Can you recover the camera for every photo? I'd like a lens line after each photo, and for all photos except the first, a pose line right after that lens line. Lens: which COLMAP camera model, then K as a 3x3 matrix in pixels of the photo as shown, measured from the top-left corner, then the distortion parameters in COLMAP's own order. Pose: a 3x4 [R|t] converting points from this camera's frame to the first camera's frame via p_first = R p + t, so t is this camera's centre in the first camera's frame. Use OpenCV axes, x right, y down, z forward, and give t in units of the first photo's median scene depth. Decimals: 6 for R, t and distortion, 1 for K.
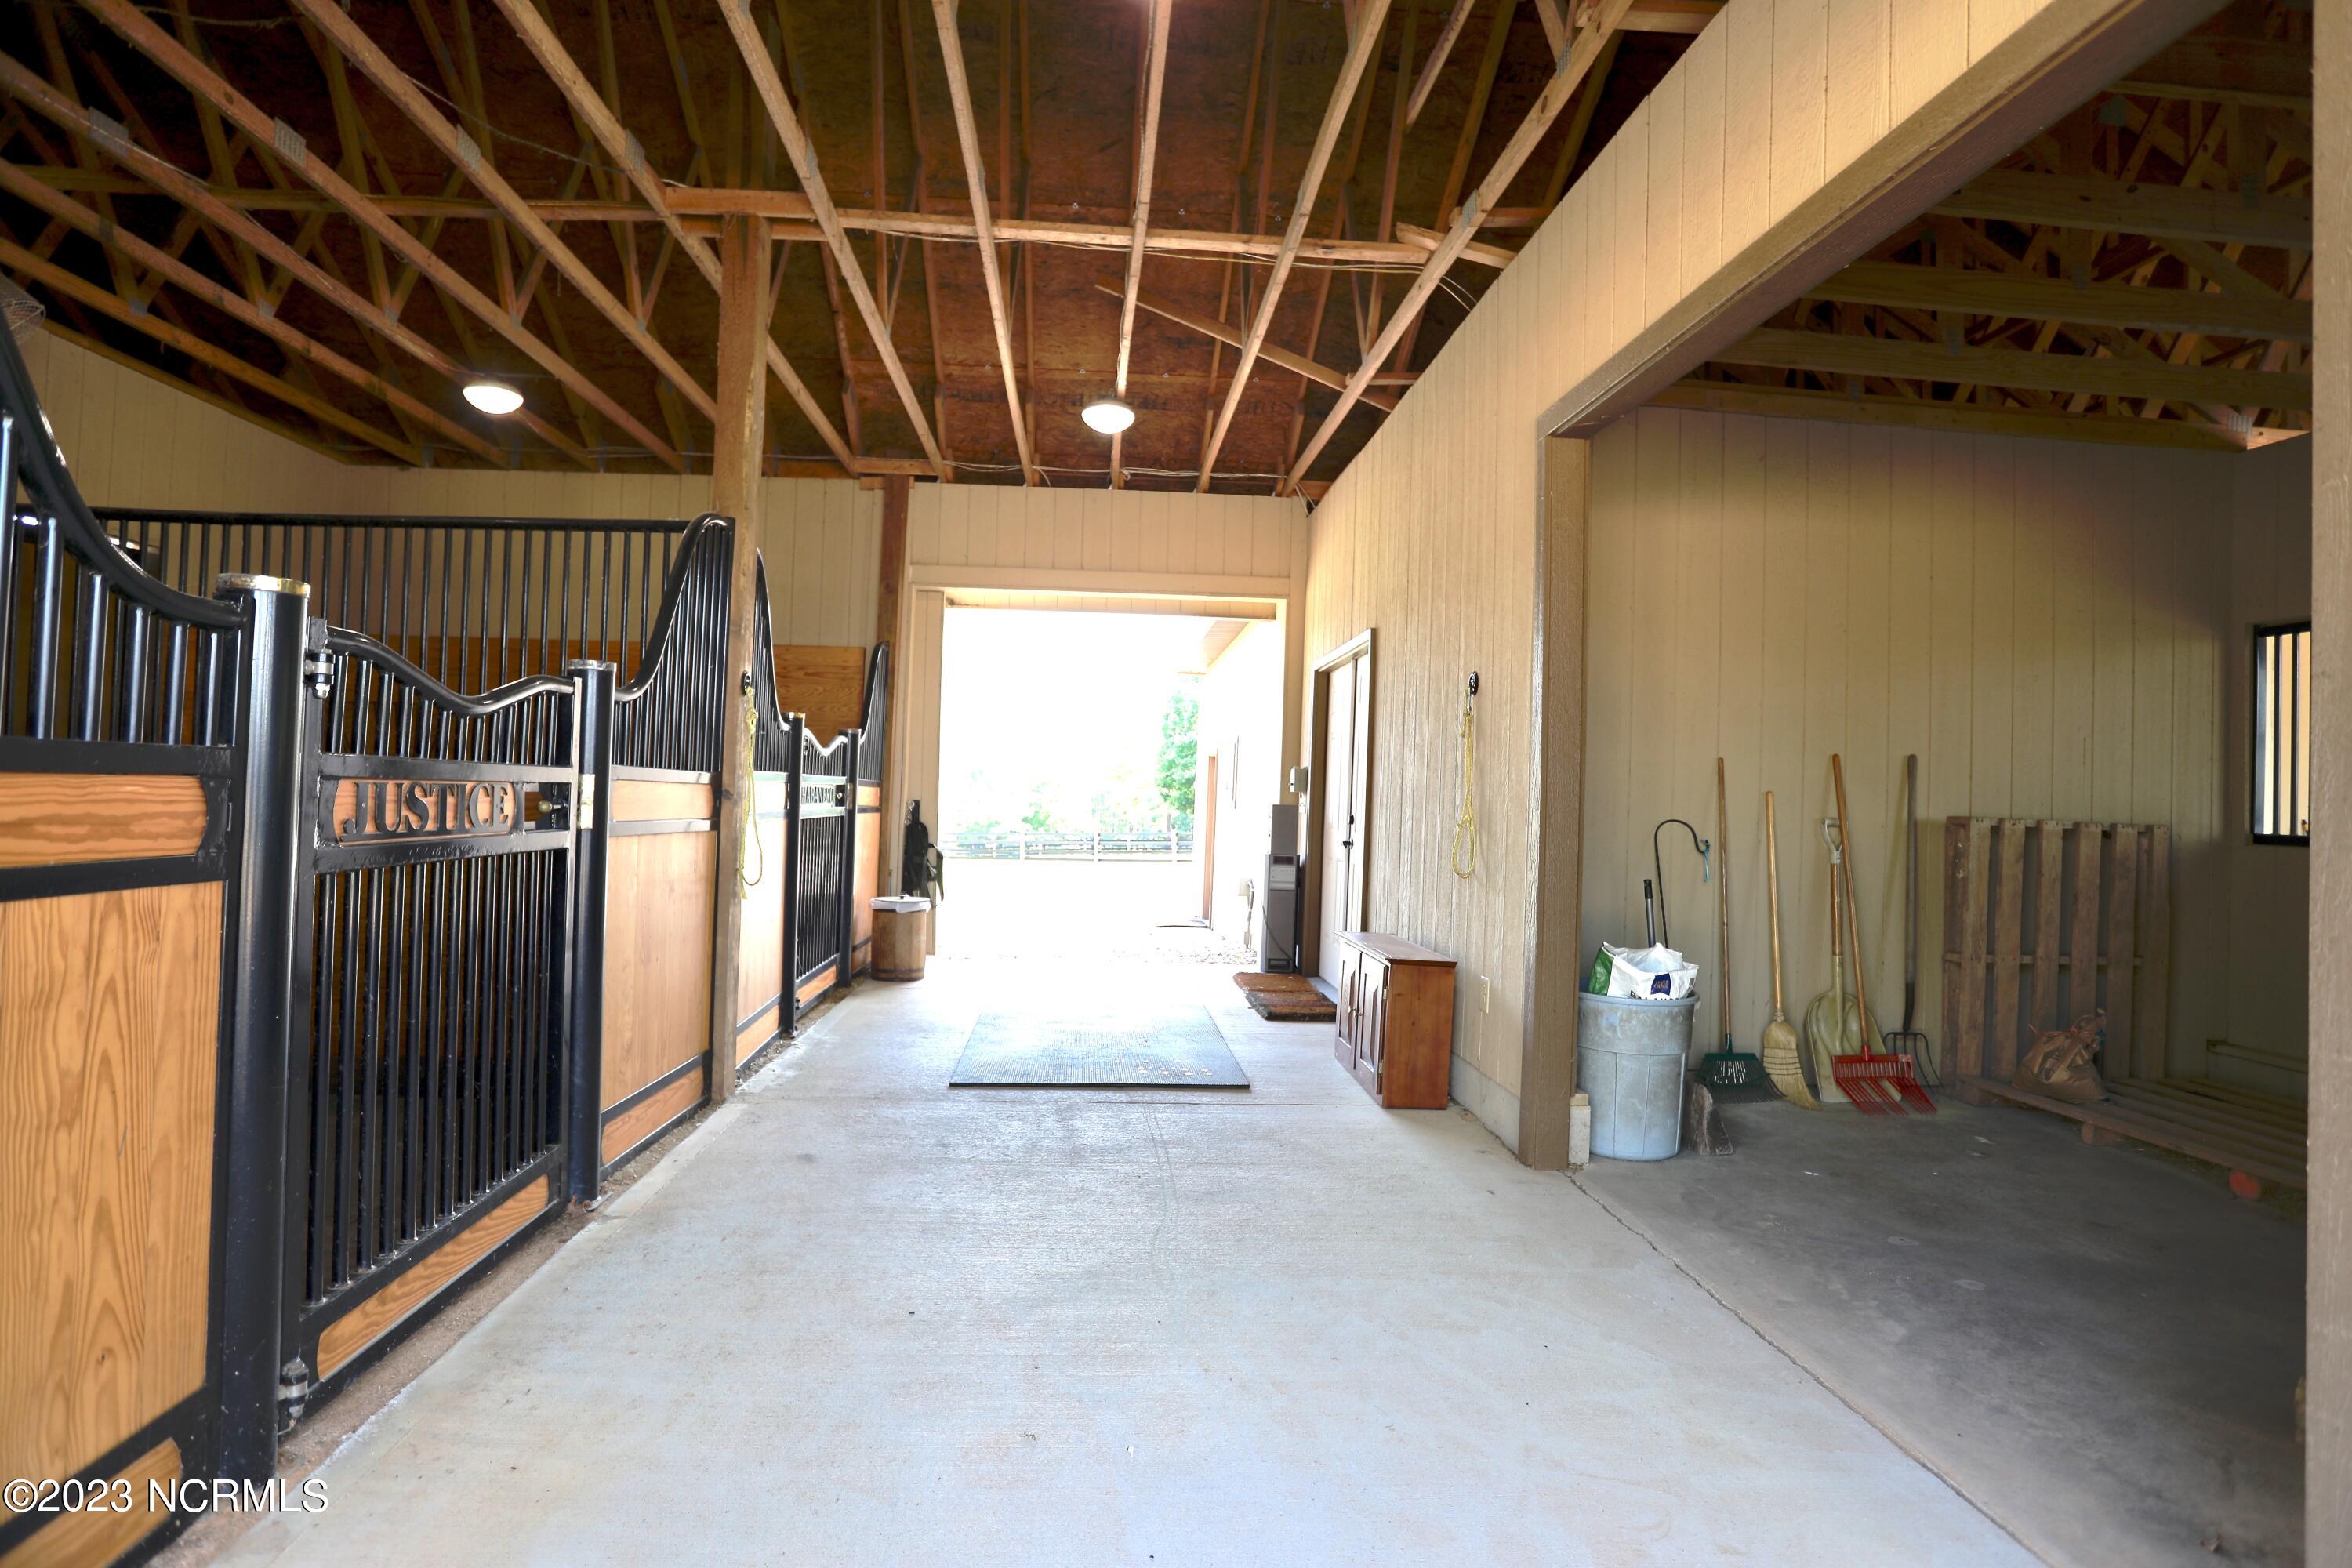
lens RADIAL K [[1159.5, 0, 1153.5], [0, 1159.5, 788.9], [0, 0, 1]] dist [-0.042741, 0.000824]
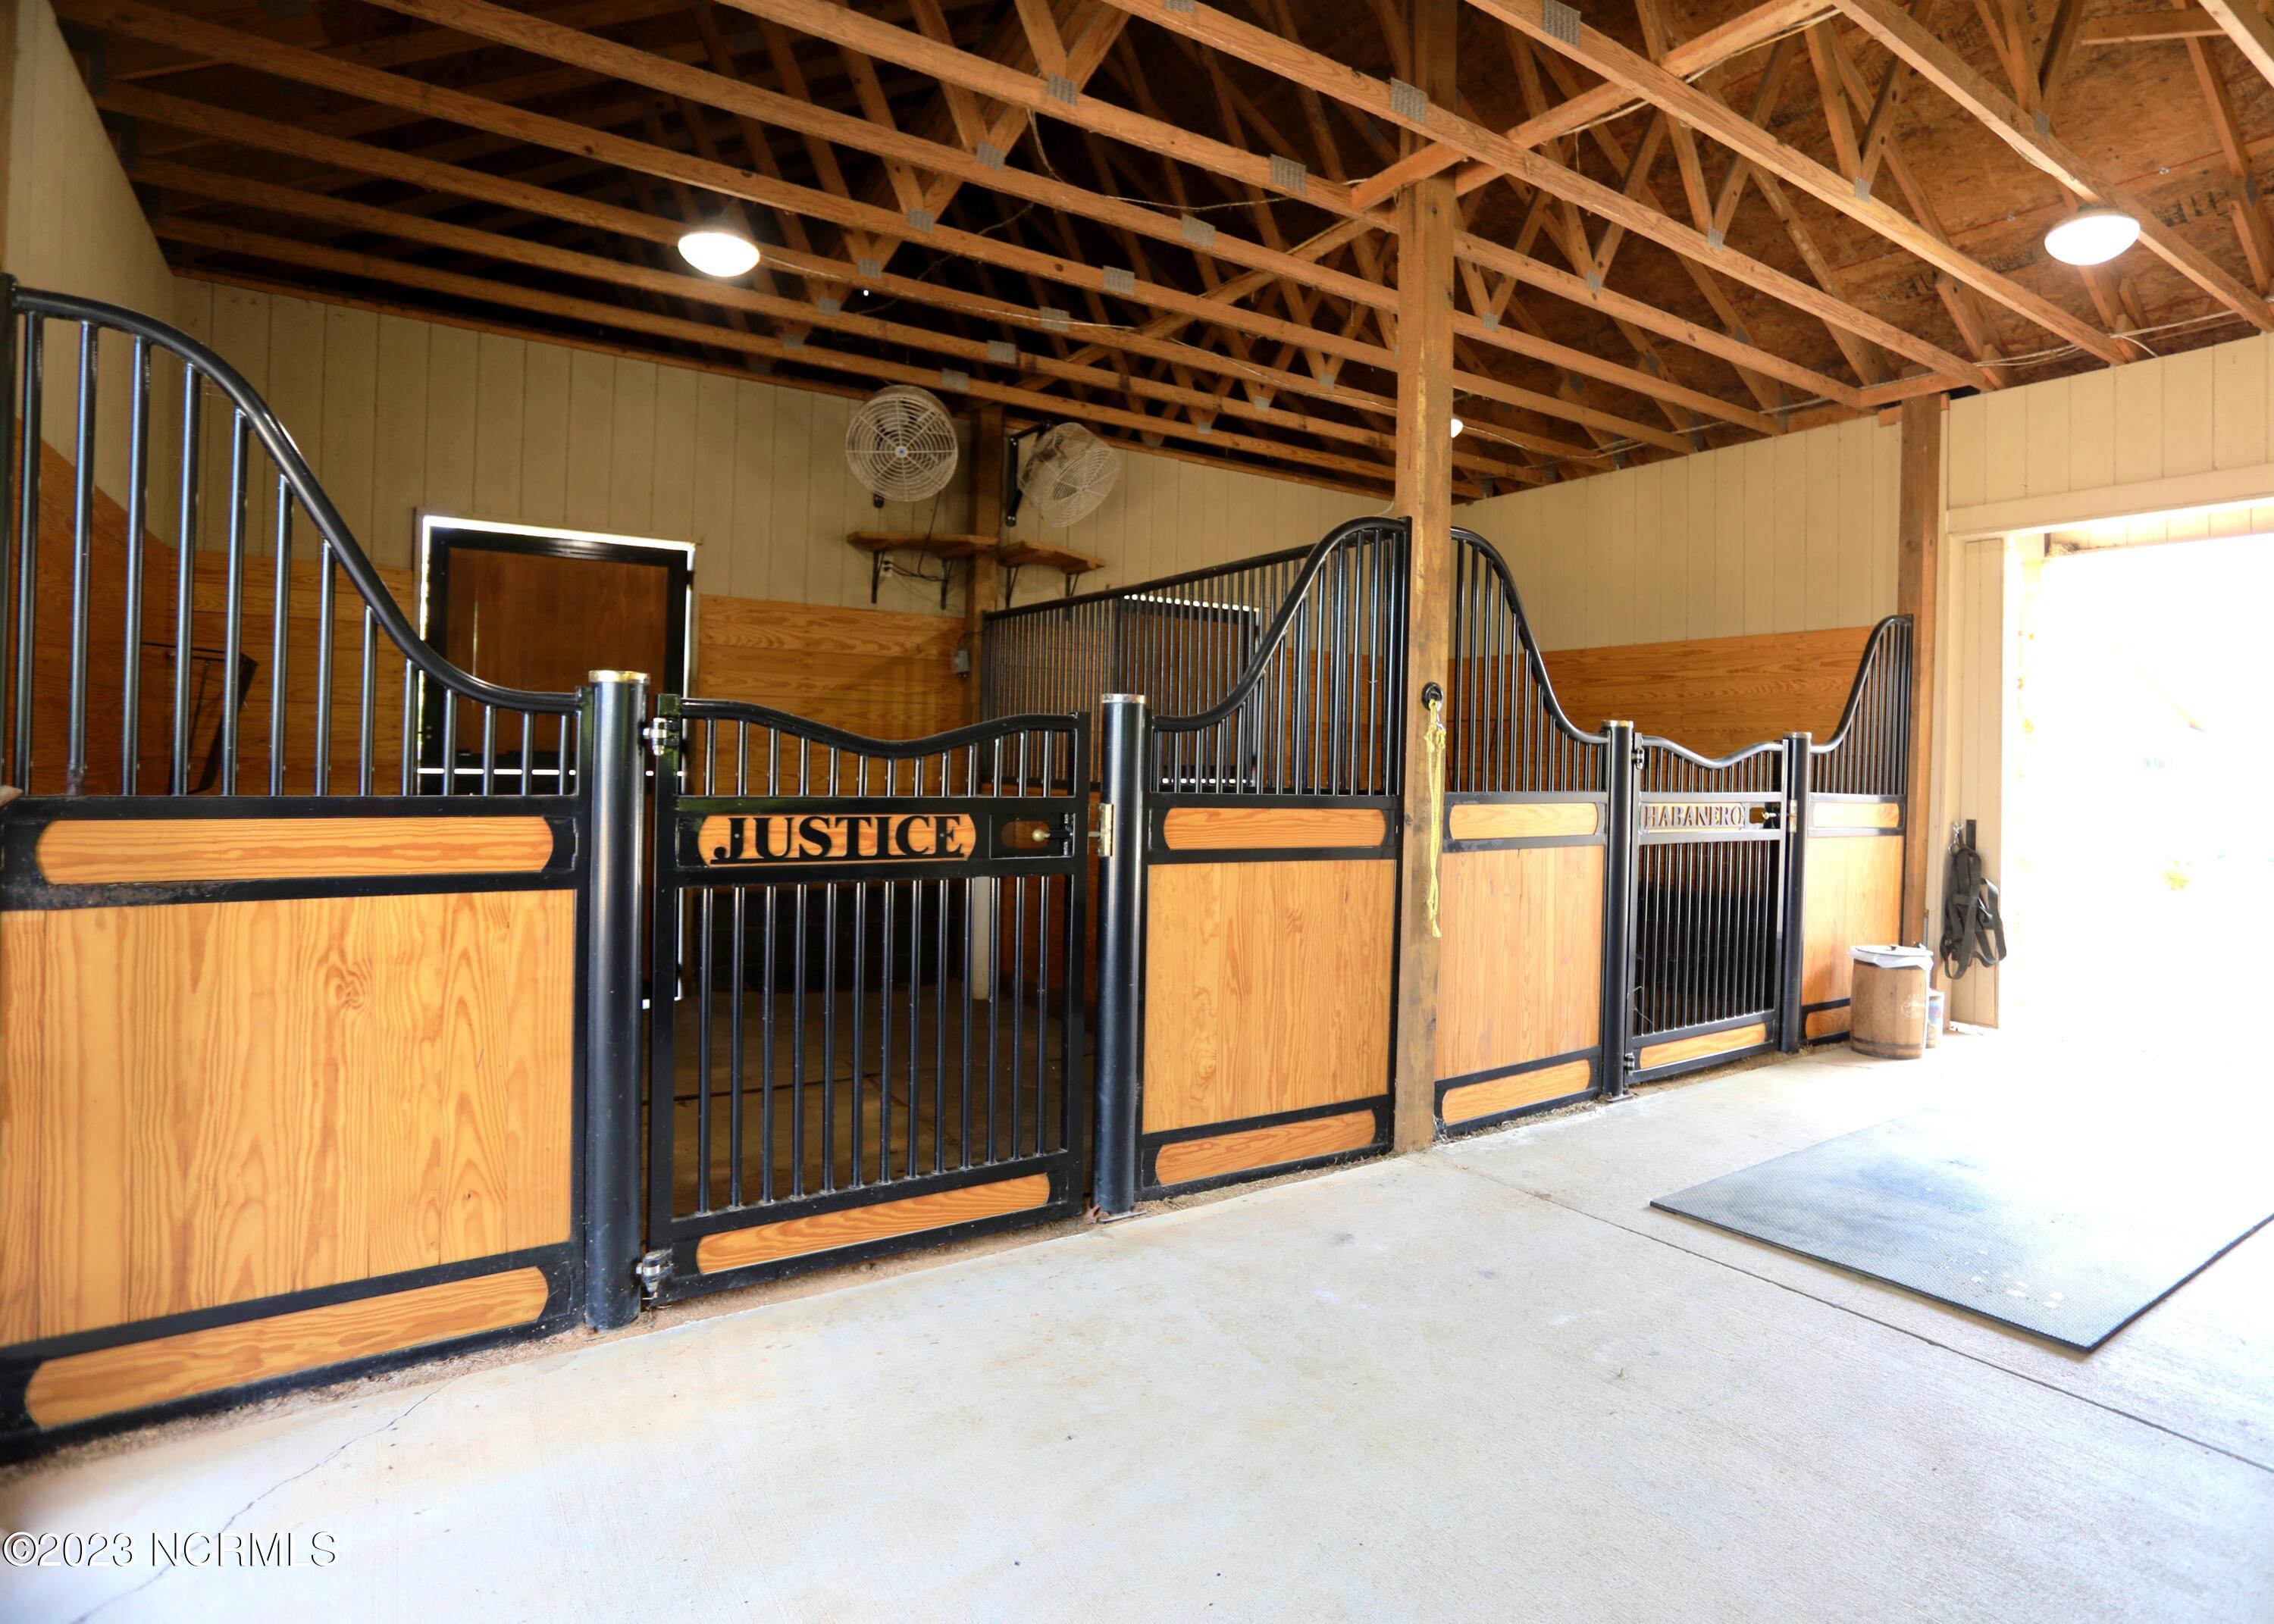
lens RADIAL K [[1187.0, 0, 1140.2], [0, 1187.0, 786.0], [0, 0, 1]] dist [-0.060625, -0.000100]
pose [[0.528502, -0.006774, -0.848905, 0.609547], [0.000541, 0.999971, -0.007642, -0.028575], [0.848932, 0.003579, 0.528491, 0.630770]]
